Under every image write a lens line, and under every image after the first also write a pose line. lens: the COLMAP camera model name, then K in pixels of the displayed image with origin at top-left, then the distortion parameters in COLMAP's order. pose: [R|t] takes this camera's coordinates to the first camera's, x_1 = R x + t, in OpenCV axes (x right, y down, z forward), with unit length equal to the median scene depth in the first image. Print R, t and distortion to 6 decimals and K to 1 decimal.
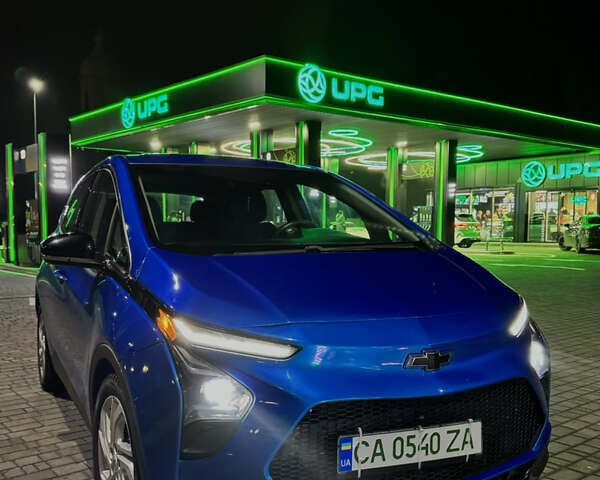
lens RADIAL K [[590.9, 0, 301.0], [0, 590.9, 267.8], [0, 0, 1]] dist [0.165895, -0.394732]
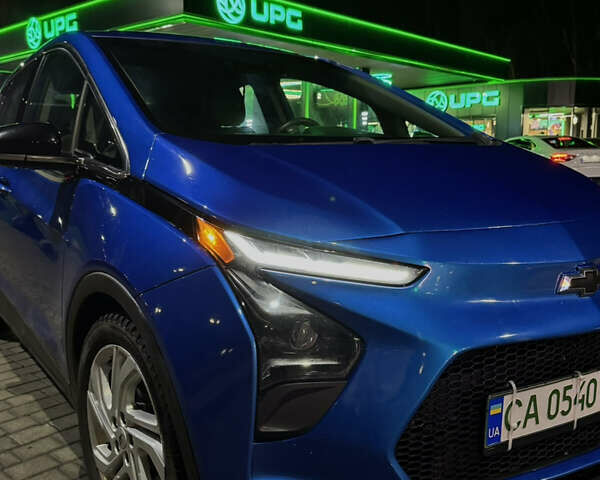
lens RADIAL K [[569.2, 0, 289.8], [0, 569.2, 240.7], [0, 0, 1]] dist [0.173587, -0.340989]
pose [[0.991857, -0.023287, 0.125213, -0.161461], [0.013295, 0.996702, 0.080054, 0.034164], [-0.126664, -0.077737, 0.988895, 0.263752]]
